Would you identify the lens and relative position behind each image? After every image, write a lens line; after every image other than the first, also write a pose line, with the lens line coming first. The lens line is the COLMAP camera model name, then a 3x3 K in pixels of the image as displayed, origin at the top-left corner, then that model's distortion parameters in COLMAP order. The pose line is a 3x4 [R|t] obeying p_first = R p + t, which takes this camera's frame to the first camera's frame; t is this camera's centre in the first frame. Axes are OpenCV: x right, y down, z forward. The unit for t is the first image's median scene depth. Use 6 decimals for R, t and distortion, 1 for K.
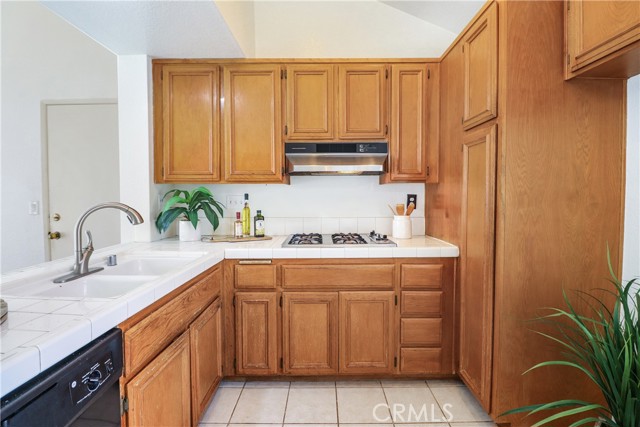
lens RADIAL K [[296.5, 0, 322.2], [0, 296.5, 204.9], [0, 0, 1]] dist [-0.000154, -0.011488]
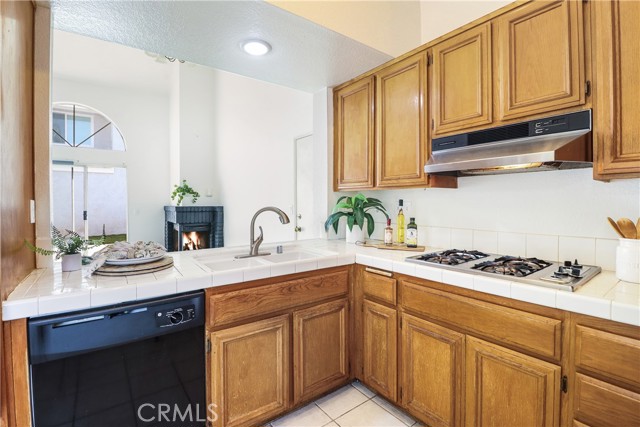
lens RADIAL K [[296.5, 0, 322.2], [0, 296.5, 204.9], [0, 0, 1]] dist [-0.000154, -0.011488]
pose [[0.602996, 0.008628, -0.797698, 0.373299], [-0.024424, 0.999672, -0.007650, -0.008245], [0.797371, 0.024096, 0.603009, 0.248939]]
